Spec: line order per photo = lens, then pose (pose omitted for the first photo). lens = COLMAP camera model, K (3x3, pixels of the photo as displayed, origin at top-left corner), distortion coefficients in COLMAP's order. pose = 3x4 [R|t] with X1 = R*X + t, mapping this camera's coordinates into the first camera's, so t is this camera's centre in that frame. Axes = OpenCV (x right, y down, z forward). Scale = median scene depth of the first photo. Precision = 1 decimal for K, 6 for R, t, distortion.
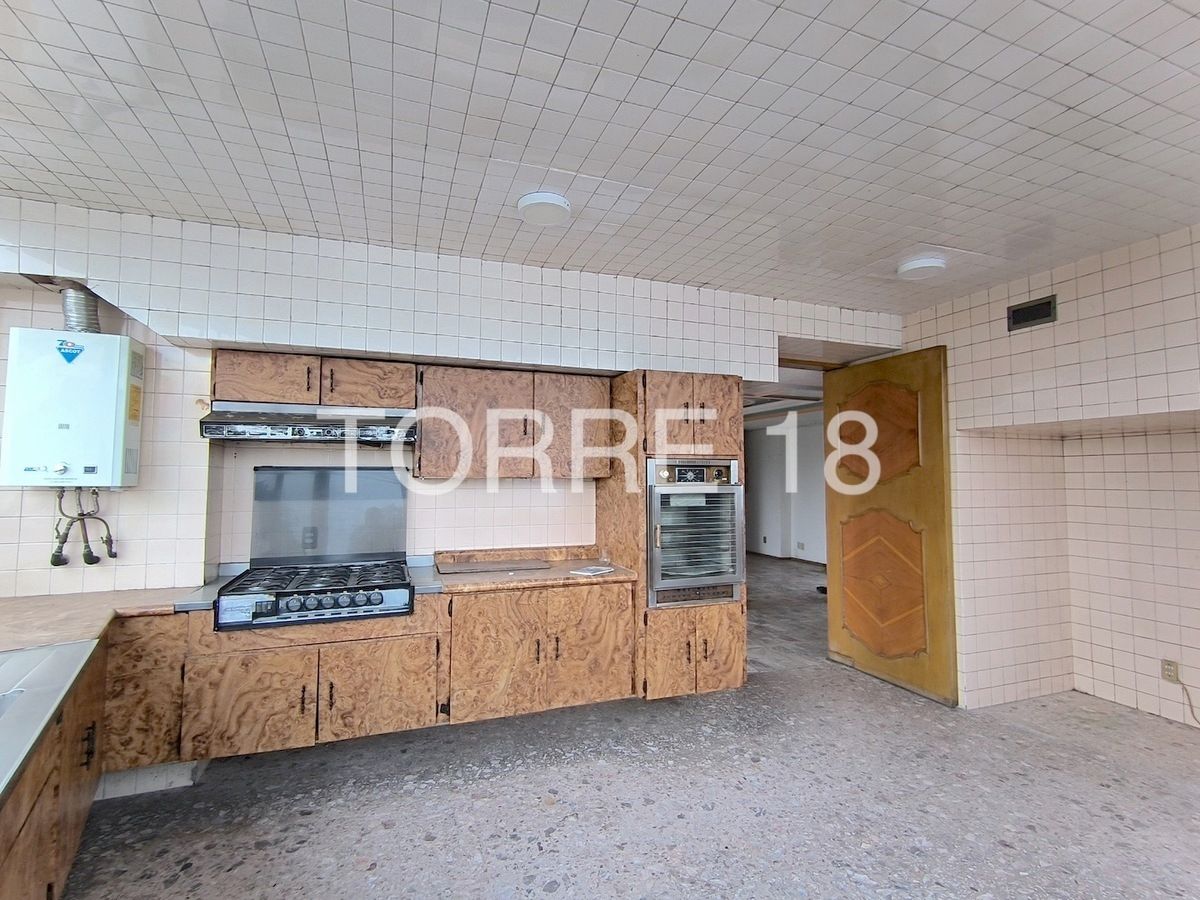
lens RADIAL K [[553.3, 0, 595.2], [0, 553.3, 446.7], [0, 0, 1]] dist [0.003464, -0.004650]
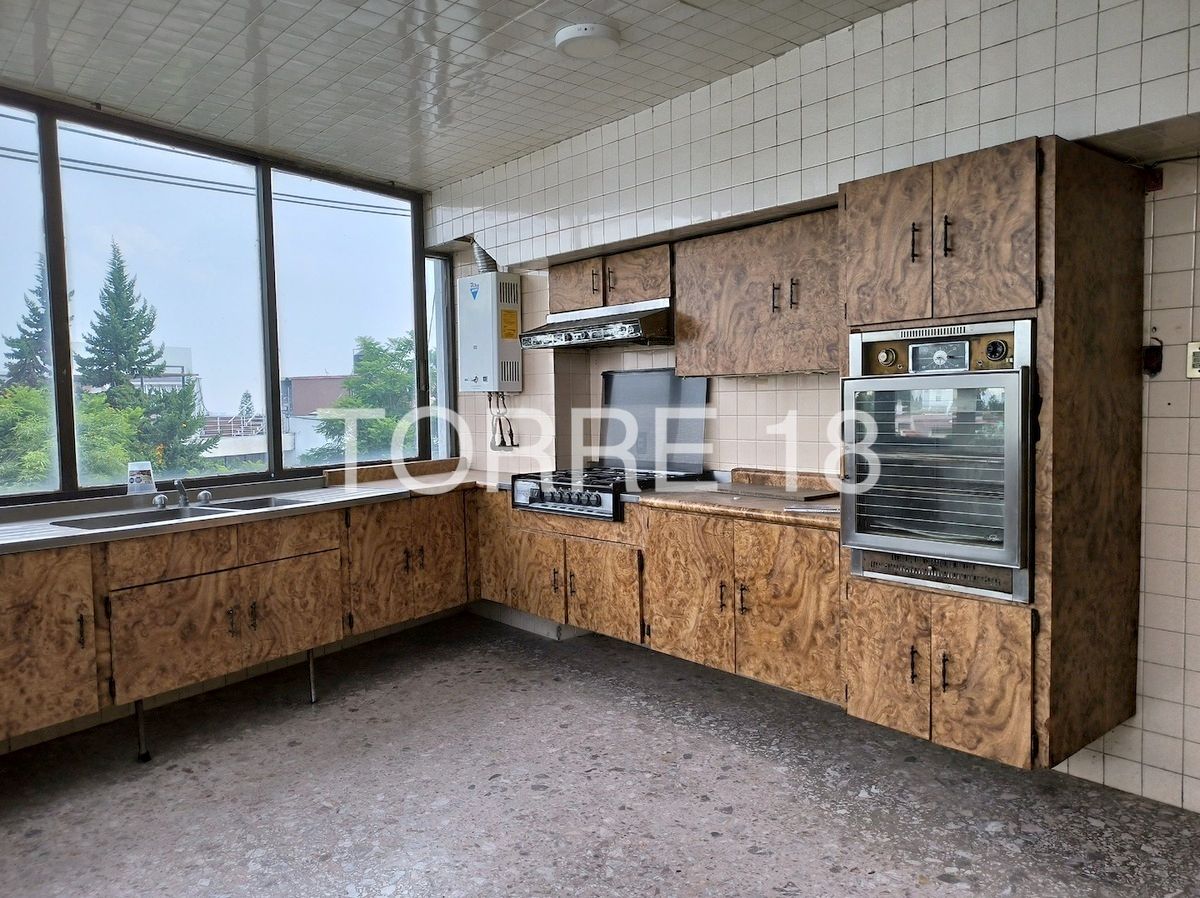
lens RADIAL K [[885.7, 0, 602.2], [0, 885.7, 455.6], [0, 0, 1]] dist [0.037725, -0.027565]
pose [[0.347523, 0.051100, -0.936278, 0.978624], [0.069431, 0.994370, 0.080042, 0.061420], [0.935097, -0.092823, 0.342019, 0.427691]]
